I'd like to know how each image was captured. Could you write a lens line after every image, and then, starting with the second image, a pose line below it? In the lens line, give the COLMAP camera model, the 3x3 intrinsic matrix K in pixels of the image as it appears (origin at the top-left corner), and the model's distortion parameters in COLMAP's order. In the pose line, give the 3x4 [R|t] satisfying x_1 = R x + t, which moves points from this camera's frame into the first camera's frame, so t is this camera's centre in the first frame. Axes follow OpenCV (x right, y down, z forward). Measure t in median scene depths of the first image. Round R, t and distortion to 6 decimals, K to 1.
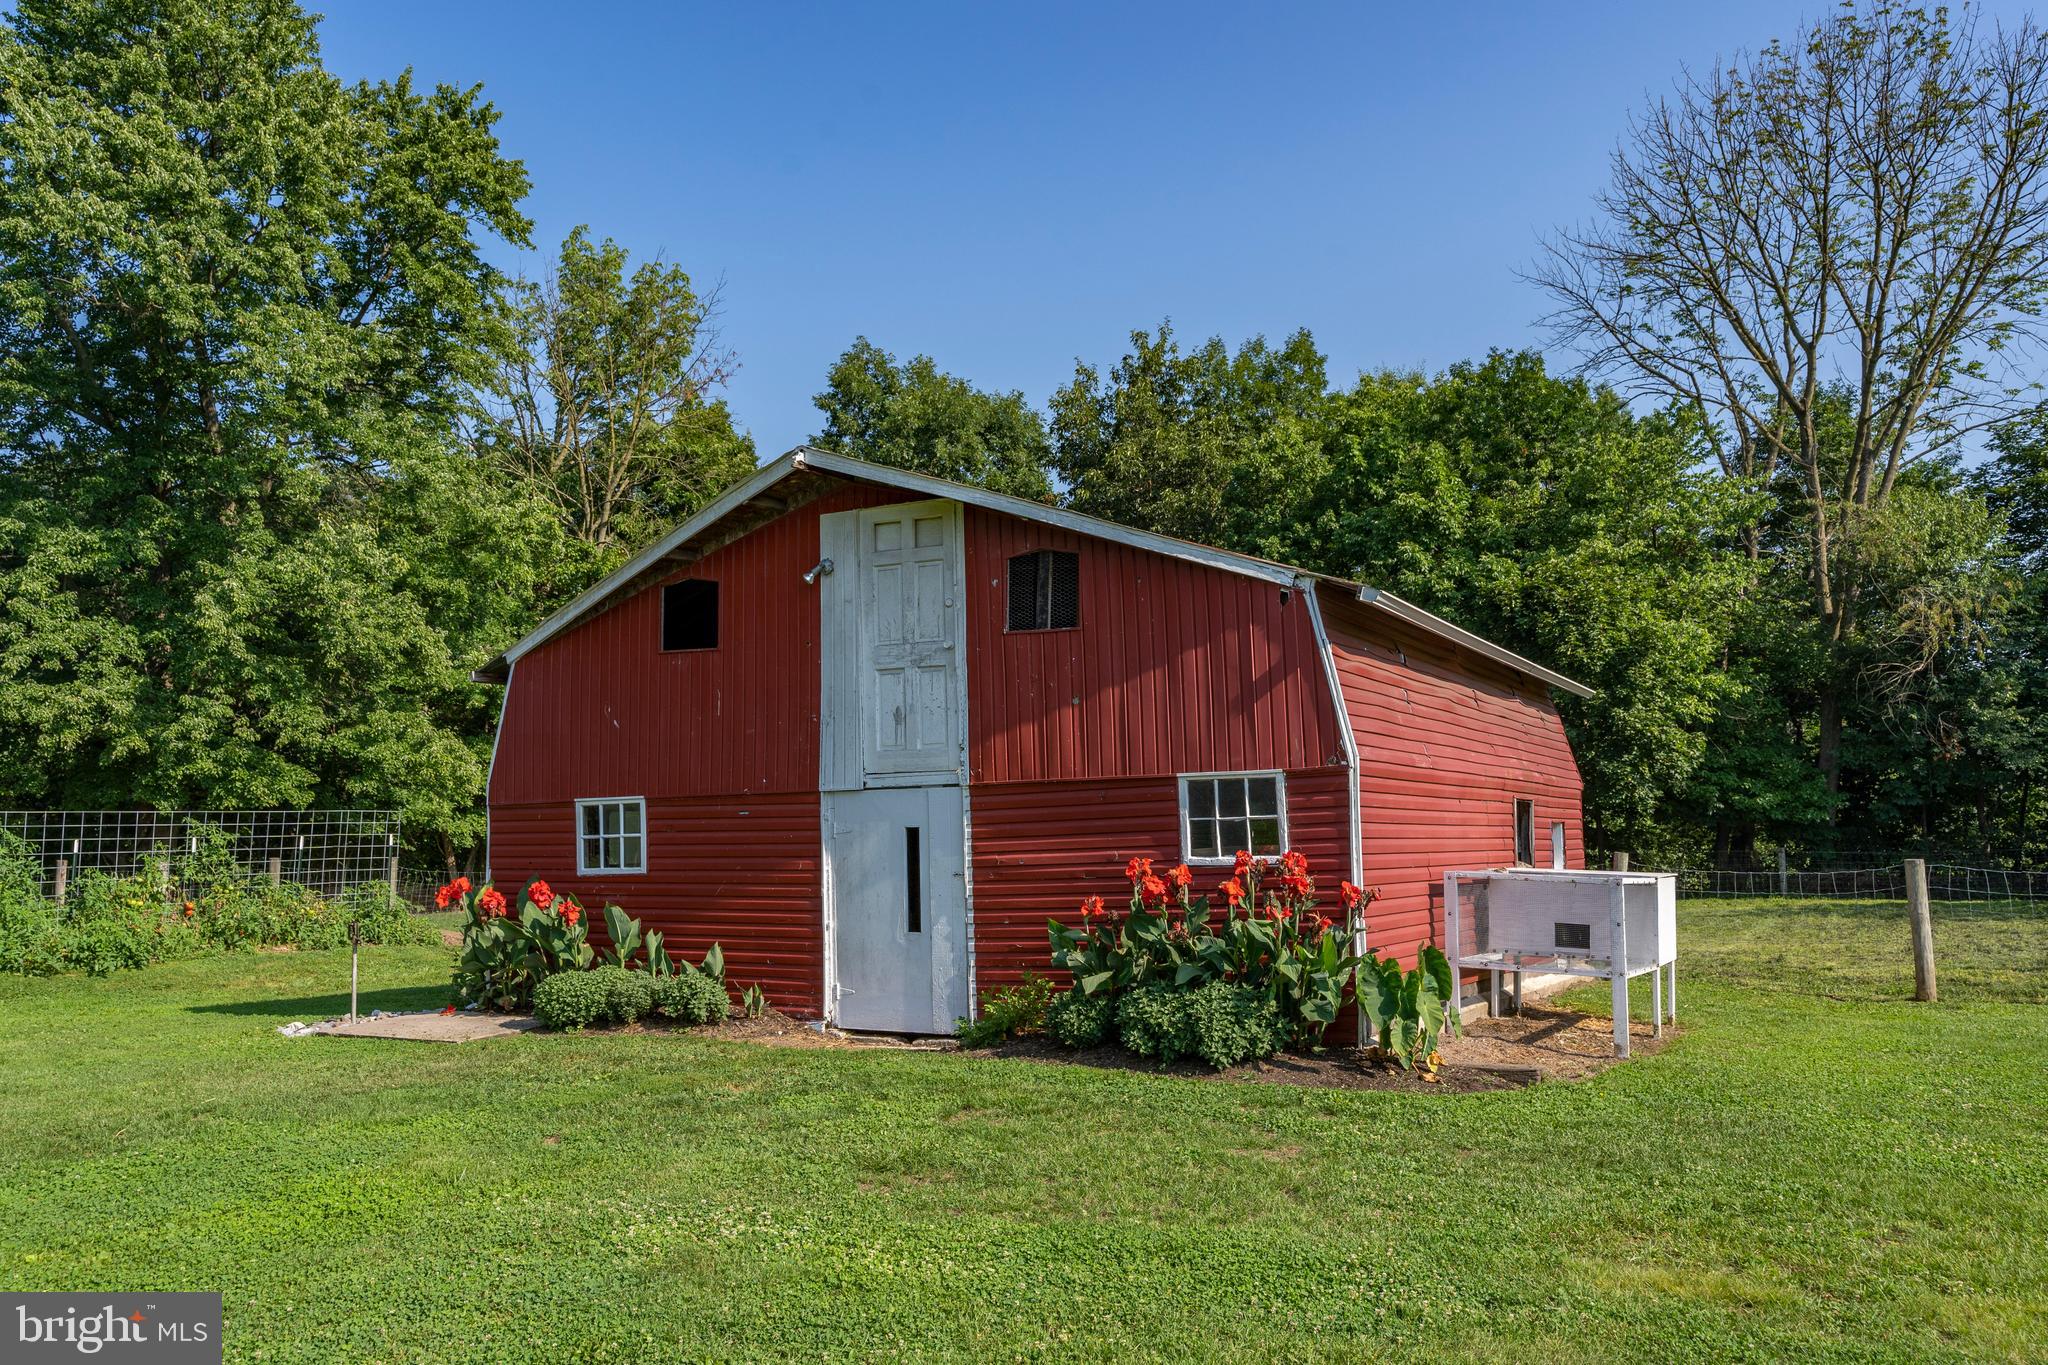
lens RADIAL K [[1674.3, 0, 1006.3], [0, 1674.3, 678.2], [0, 0, 1]] dist [-0.013570, 0.077673]
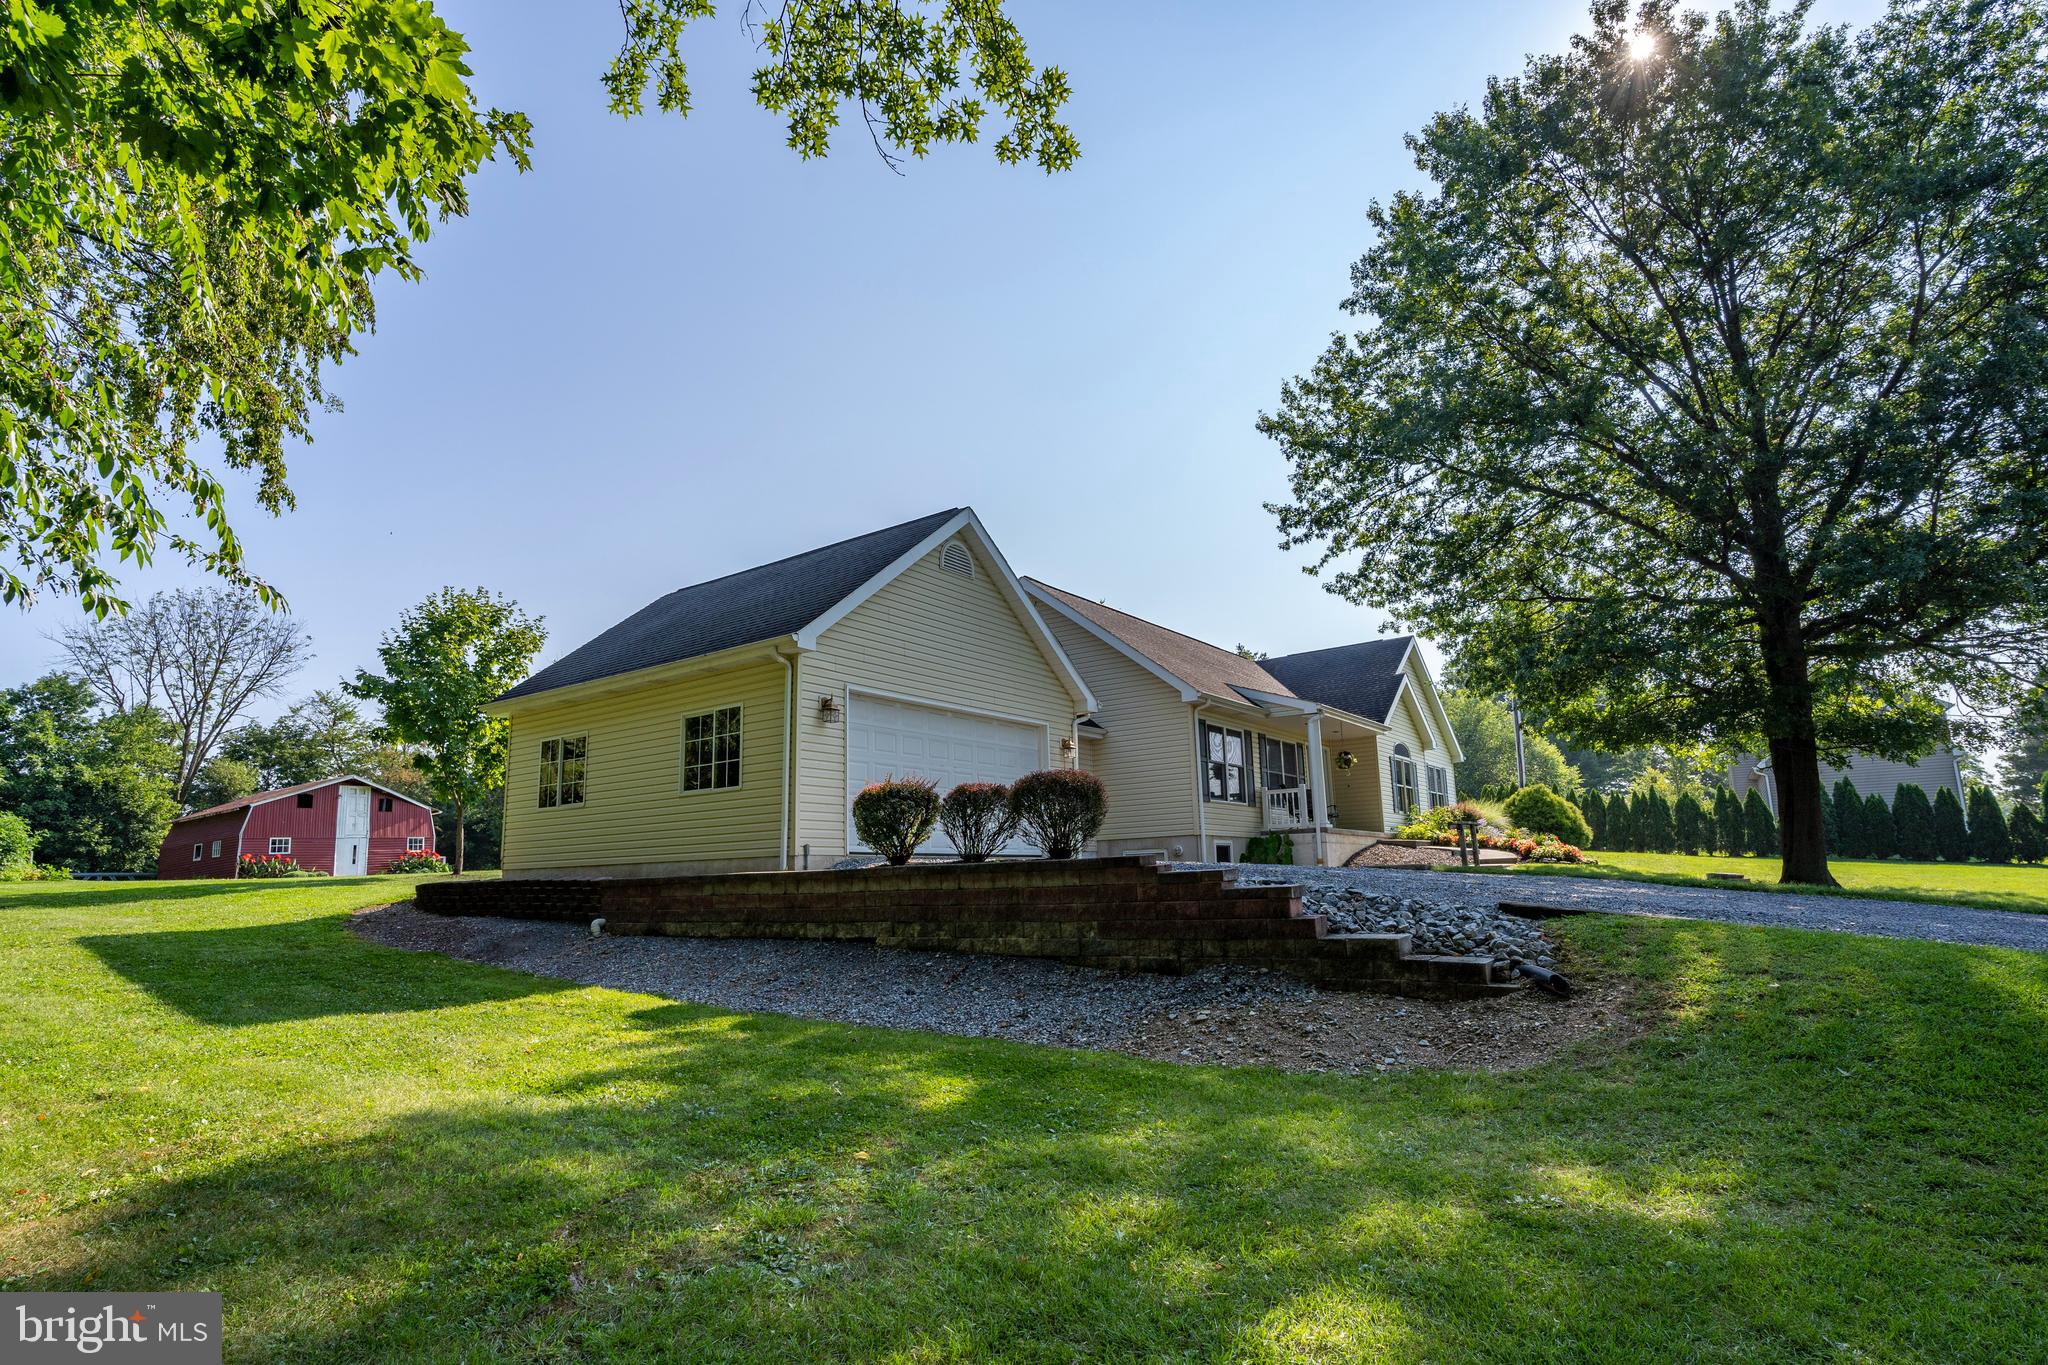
lens RADIAL K [[1074.0, 0, 988.1], [0, 1074.0, 681.4], [0, 0, 1]] dist [-0.046198, 0.031126]
pose [[0.102379, 0.190985, 0.976239, -1.206972], [-0.040543, 0.981382, -0.187739, 0.046884], [-0.993919, -0.020359, 0.108216, -0.523247]]
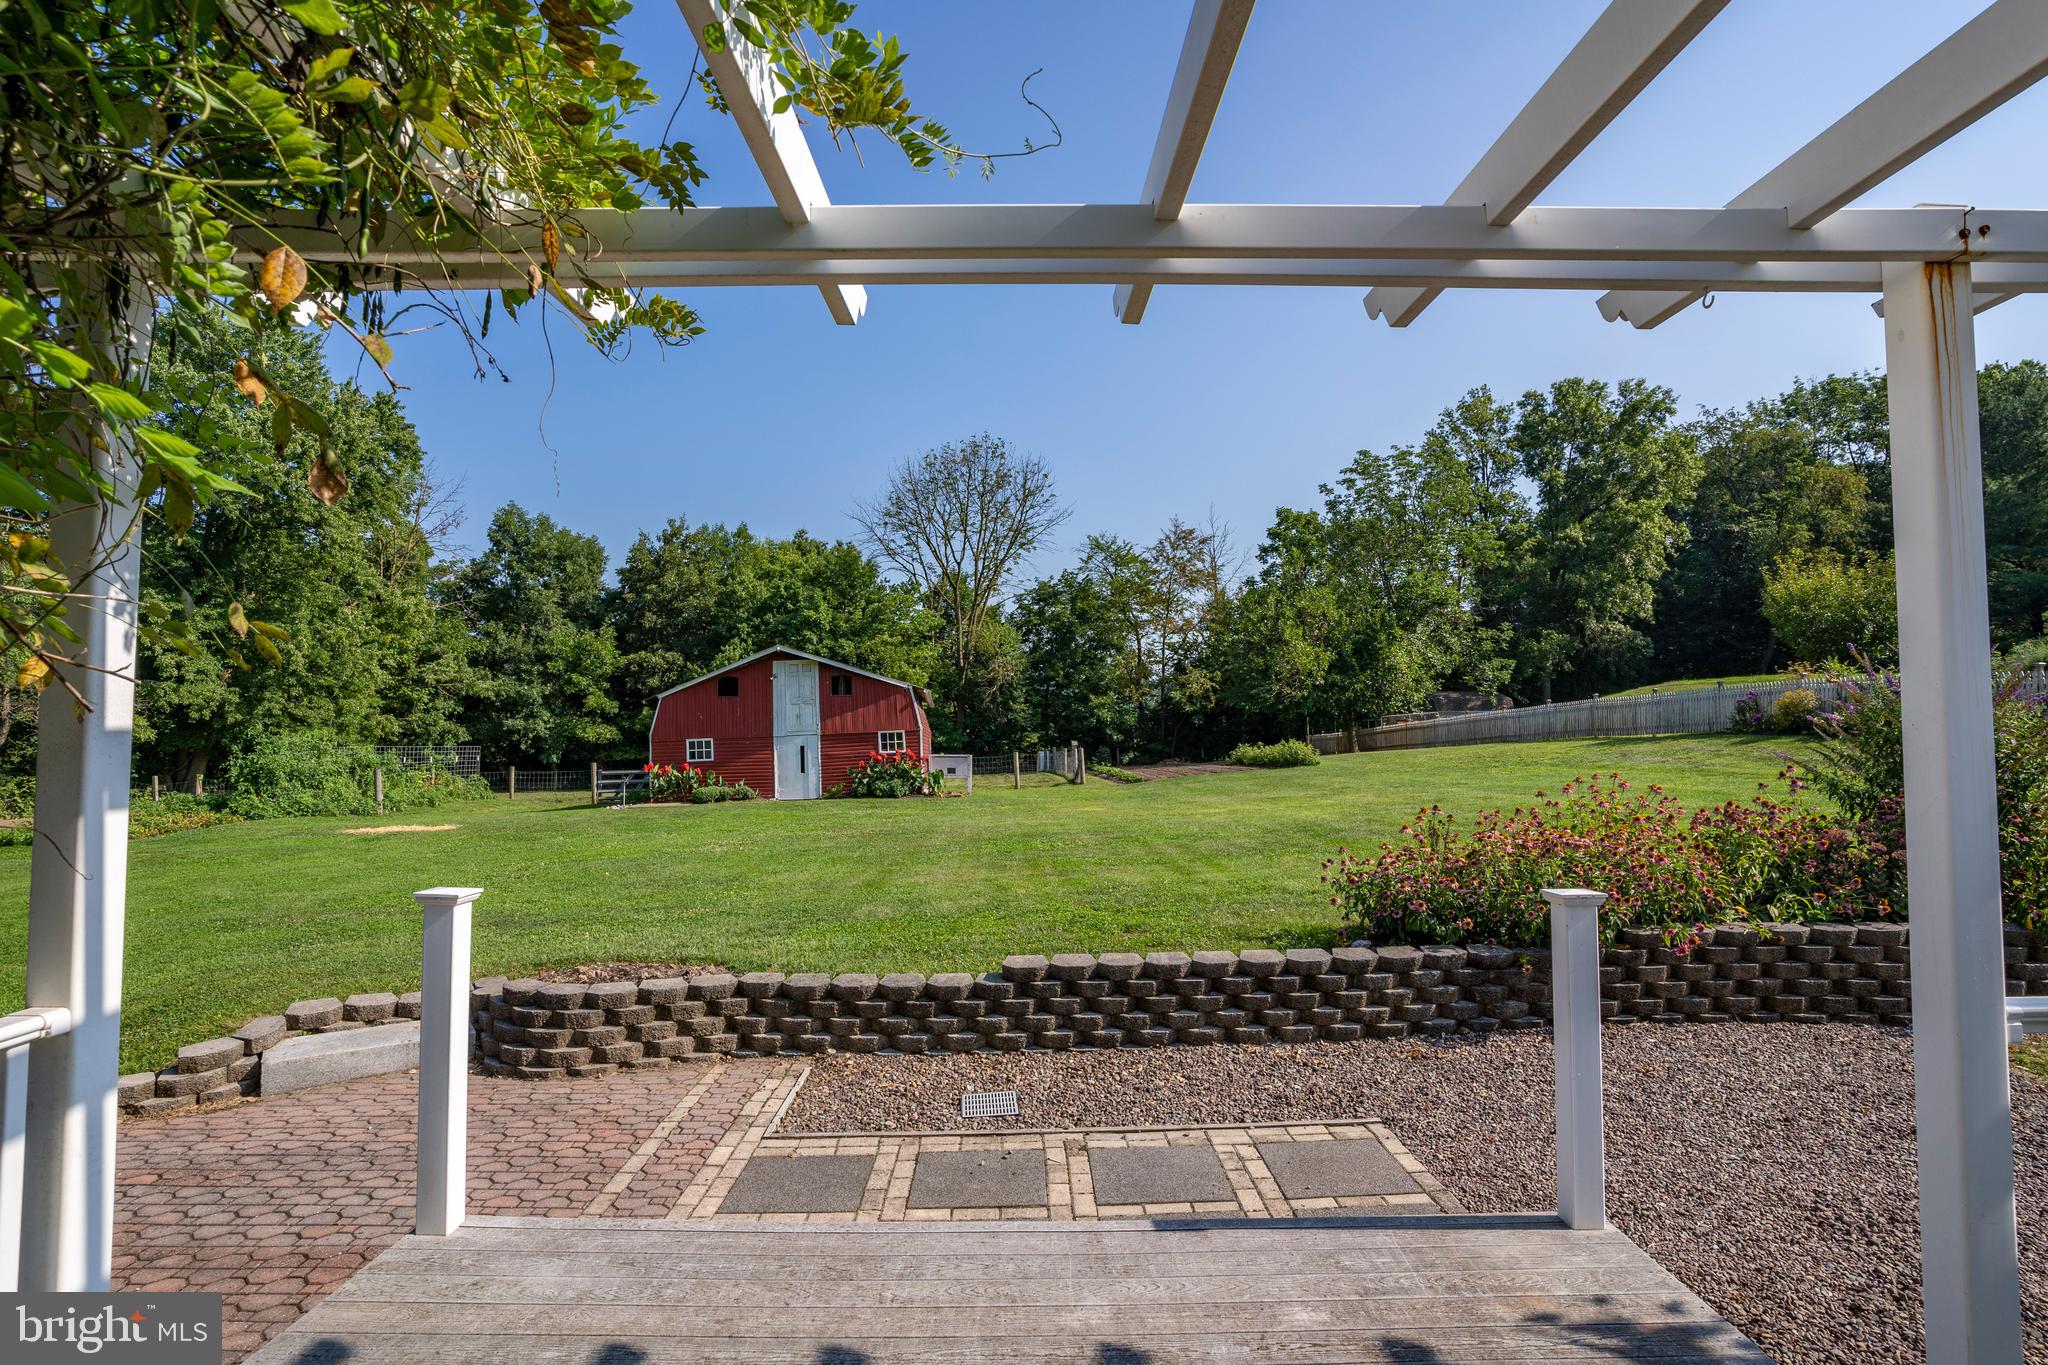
lens RADIAL K [[1027.5, 0, 1021.0], [0, 1027.5, 673.8], [0, 0, 1]] dist [-0.084221, 0.037298]
pose [[0.845833, 0.022663, 0.532967, -0.312647], [-0.025285, 0.999677, -0.002380, -0.028672], [-0.532849, -0.011463, 0.846133, -0.437770]]
